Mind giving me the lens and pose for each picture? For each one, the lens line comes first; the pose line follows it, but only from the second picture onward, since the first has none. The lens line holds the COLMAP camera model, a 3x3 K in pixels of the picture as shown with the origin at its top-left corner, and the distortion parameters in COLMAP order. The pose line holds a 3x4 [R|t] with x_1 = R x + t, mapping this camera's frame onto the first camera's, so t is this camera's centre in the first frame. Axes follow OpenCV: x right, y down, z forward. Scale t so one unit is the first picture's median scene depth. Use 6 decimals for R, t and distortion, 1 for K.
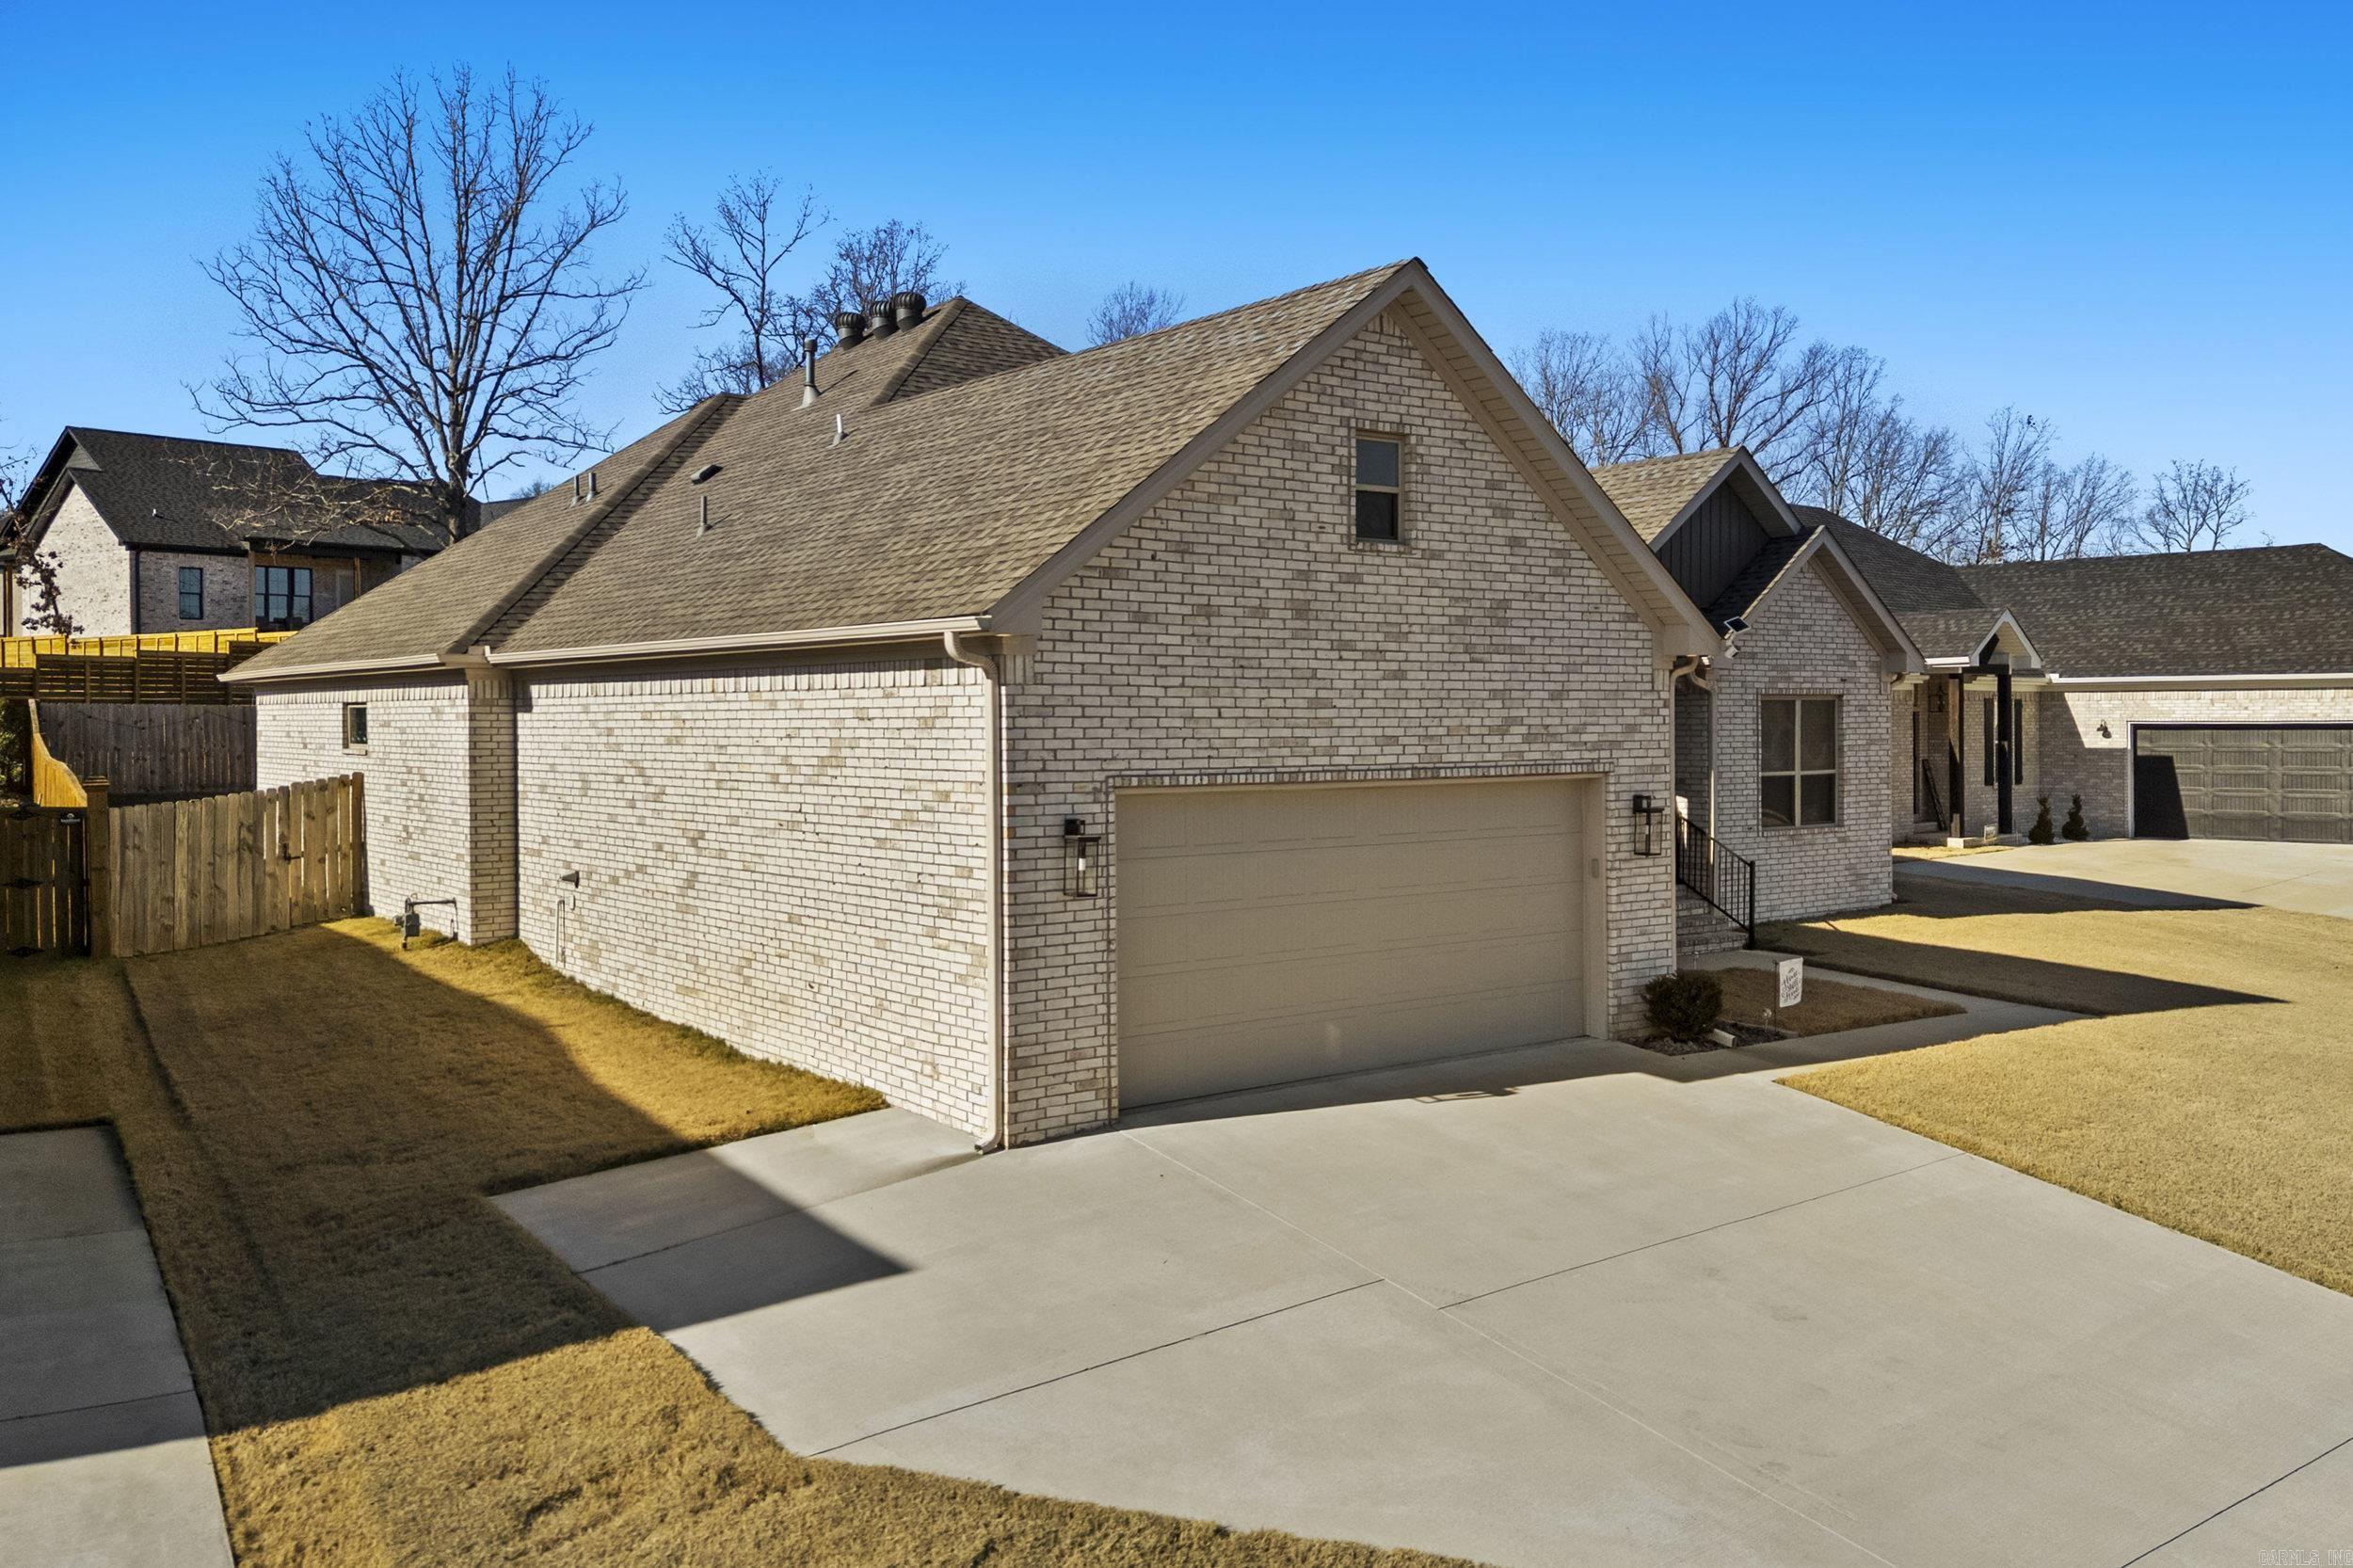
lens RADIAL K [[1777.0, 0, 1170.4], [0, 1777.0, 785.6], [0, 0, 1]] dist [0.056860, -0.029072]
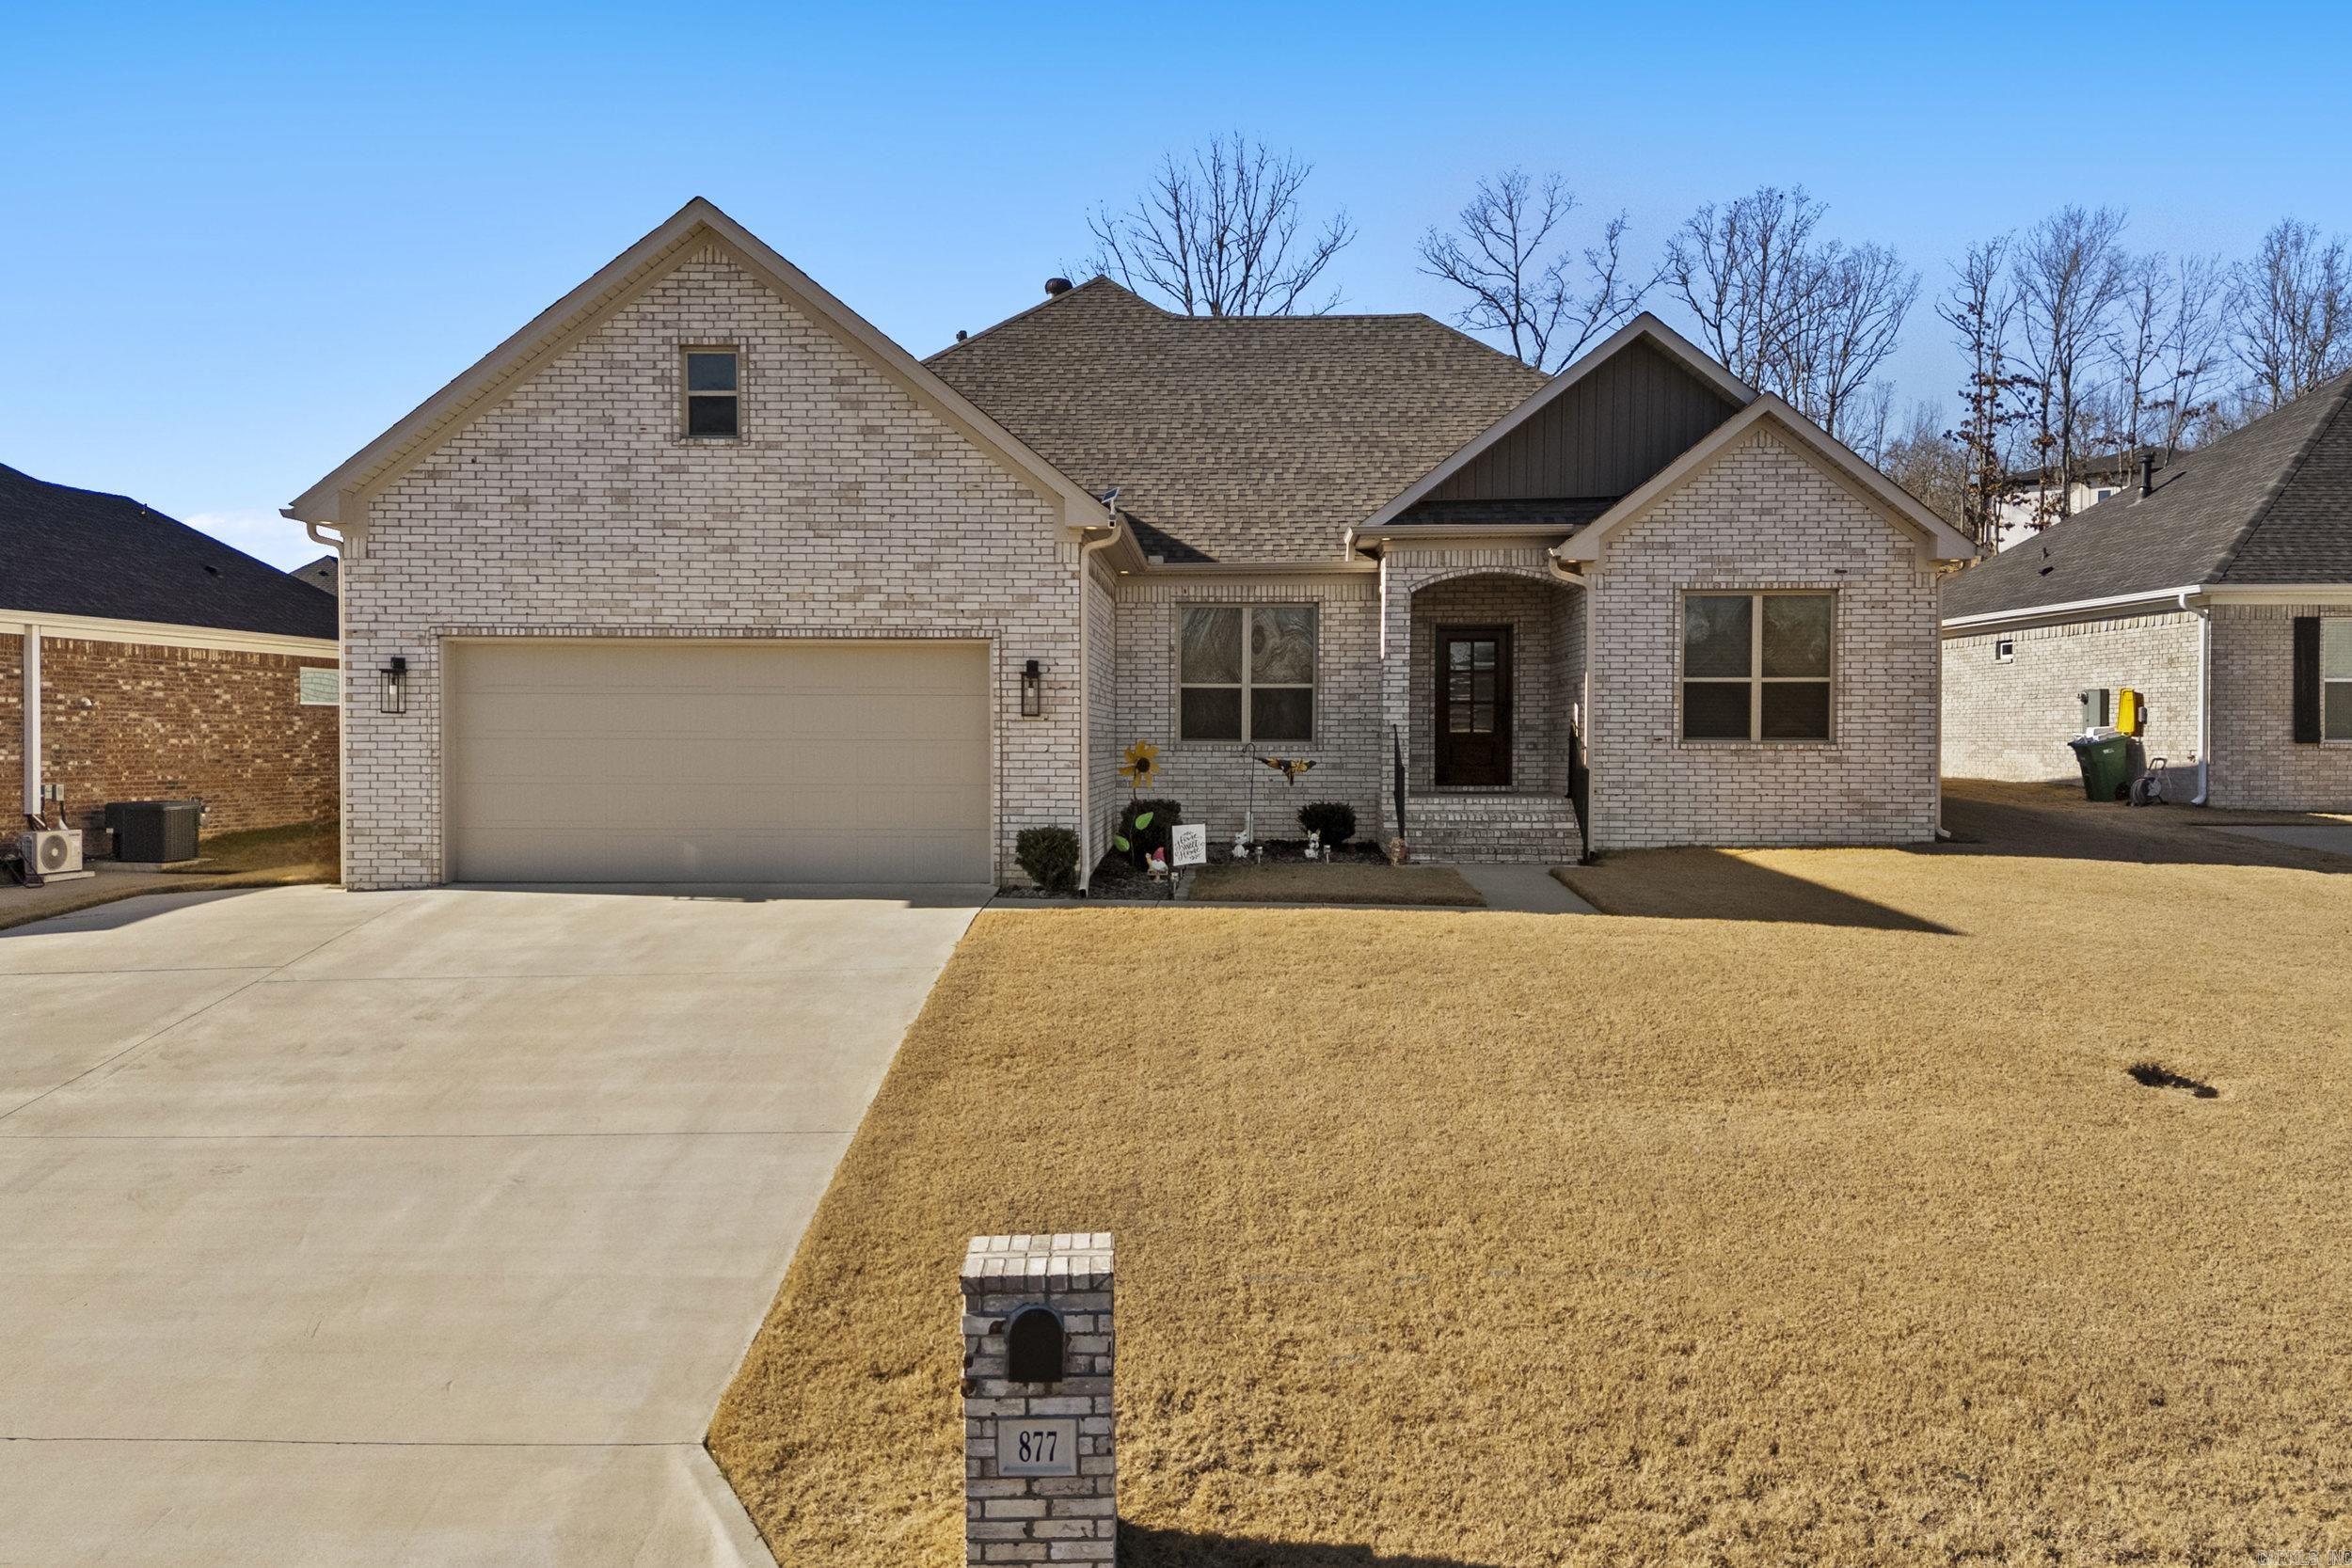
lens RADIAL K [[1776.1, 0, 1213.4], [0, 1776.1, 799.9], [0, 0, 1]] dist [0.056860, -0.029072]
pose [[0.799453, 0.029650, -0.599996, 1.114763], [-0.028662, 0.999526, 0.011204, 0.083126], [0.600044, 0.008240, 0.799925, 0.243166]]
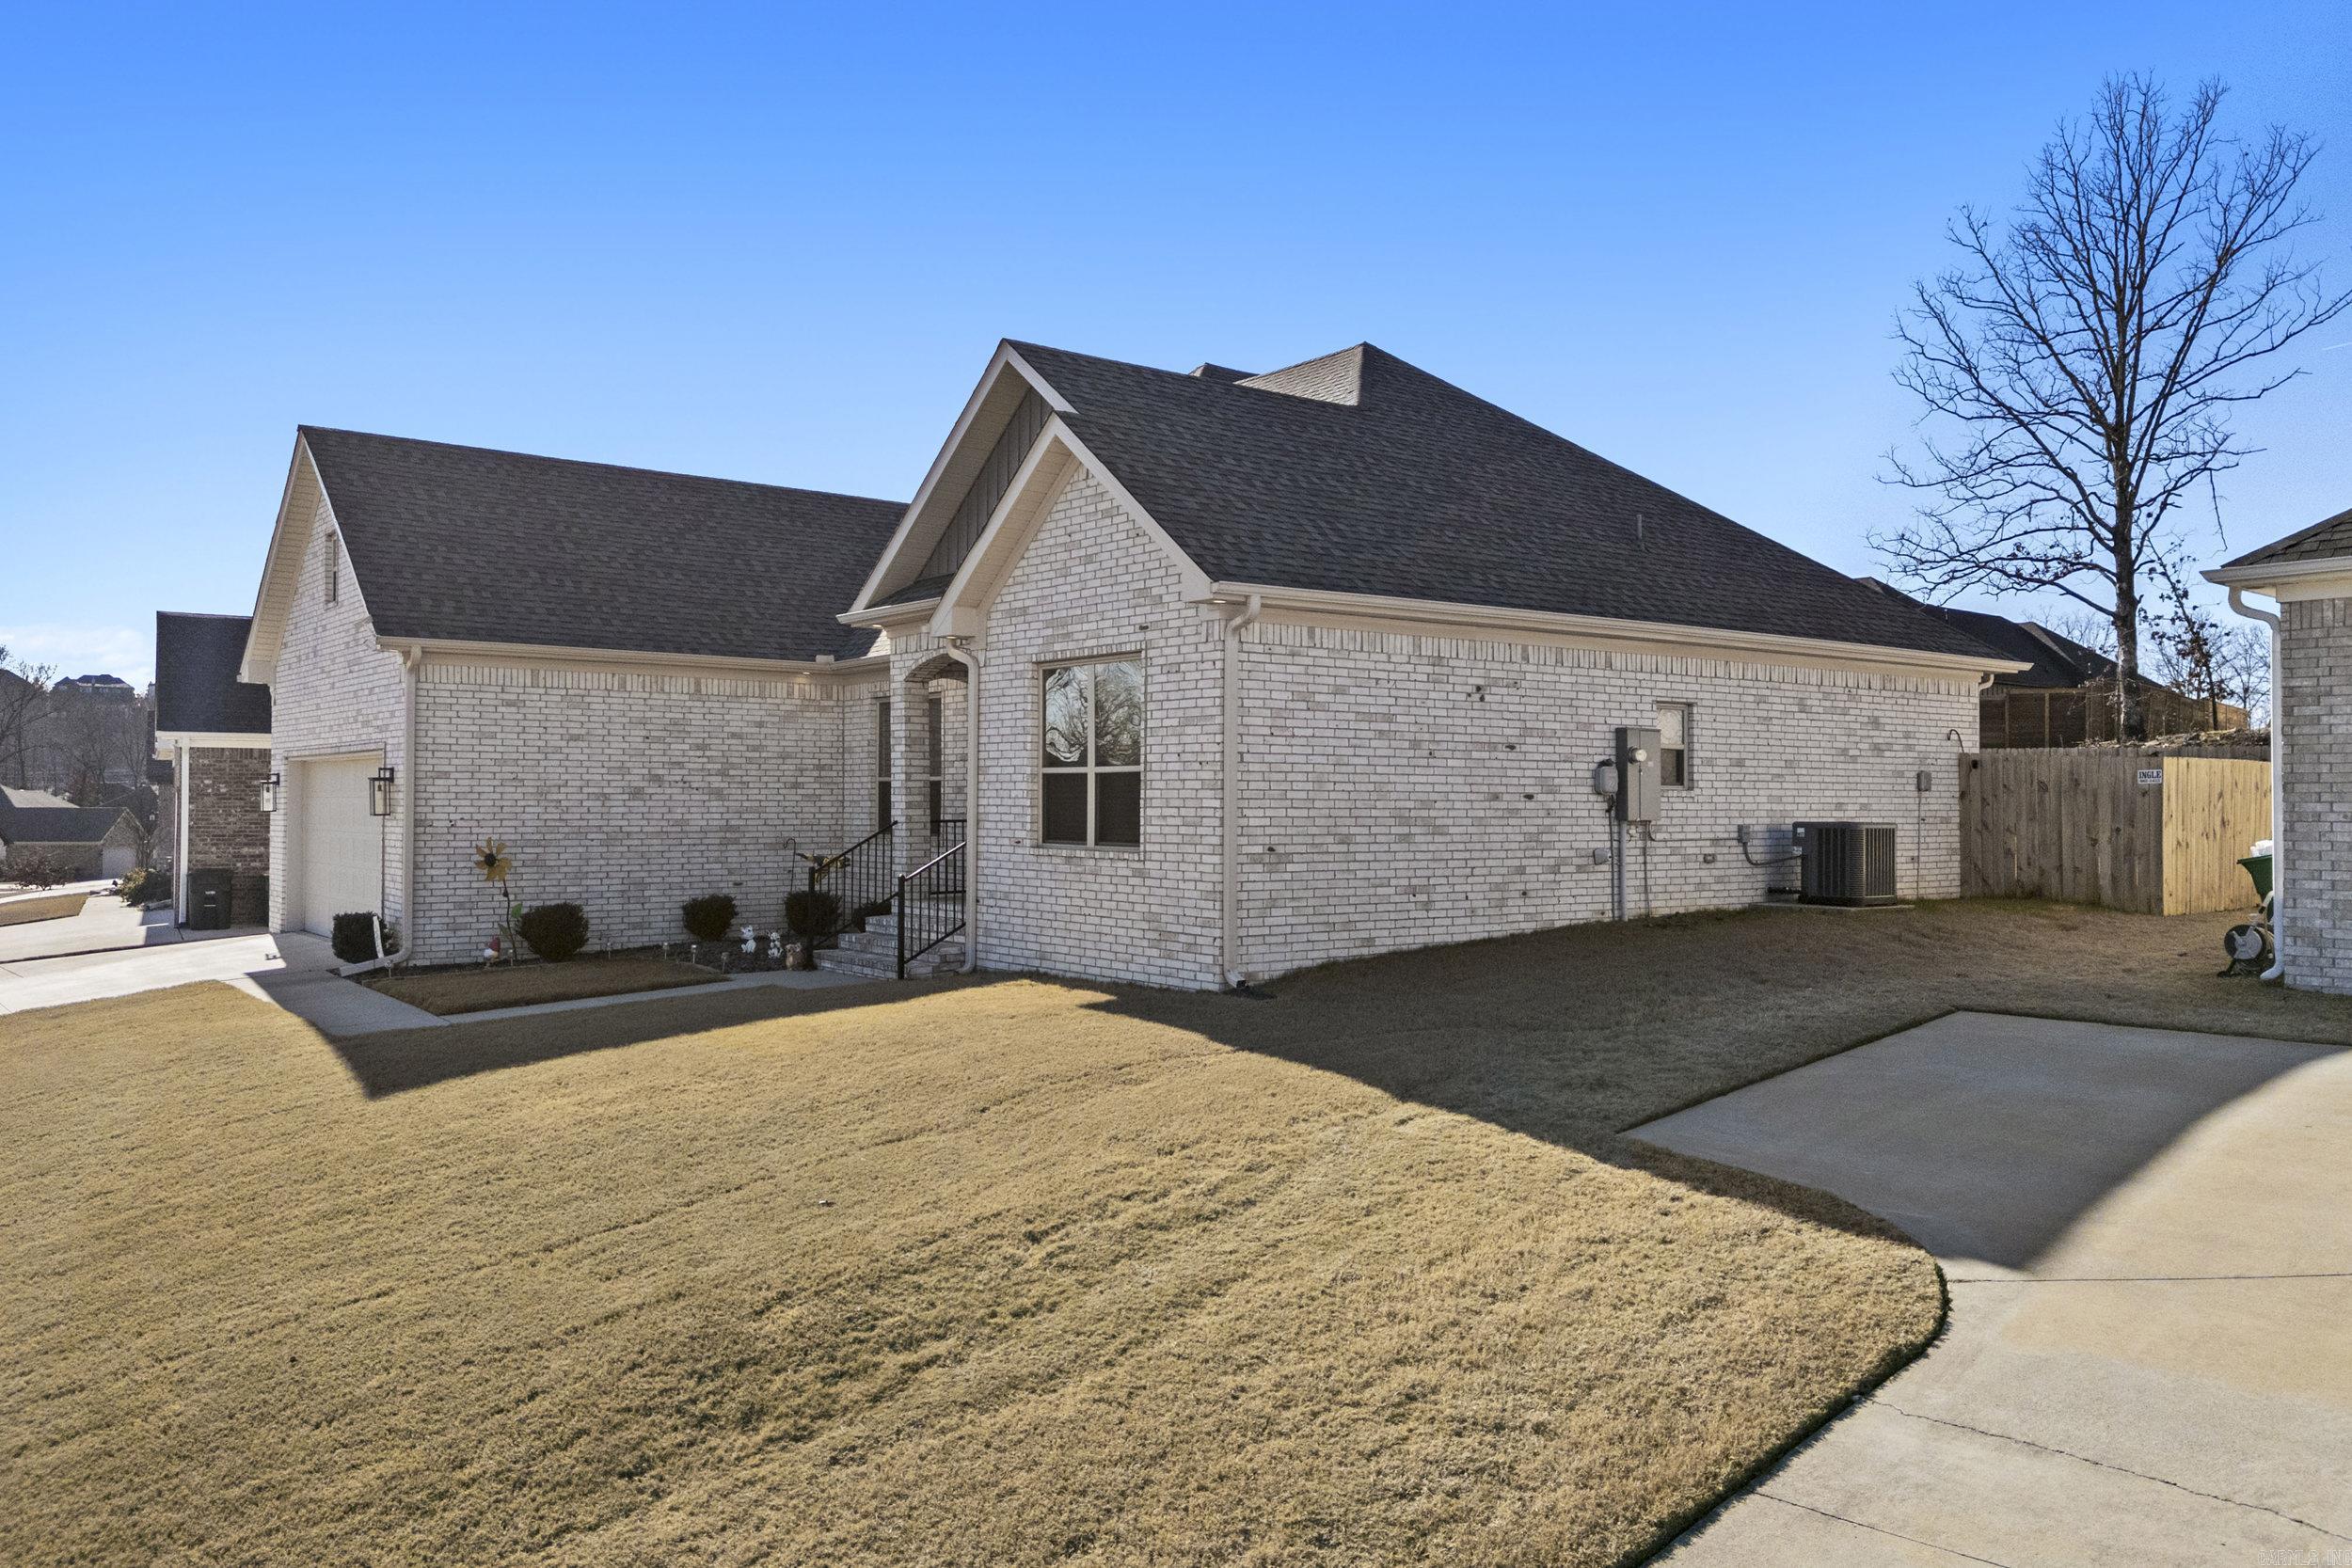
lens RADIAL K [[1776.1, 0, 1181.8], [0, 1776.1, 782.2], [0, 0, 1]] dist [0.056860, -0.029072]
pose [[0.019094, 0.004348, -0.999808, 1.750072], [-0.032802, 0.999455, 0.003720, -0.009753], [0.999279, 0.032724, 0.019226, 1.717671]]
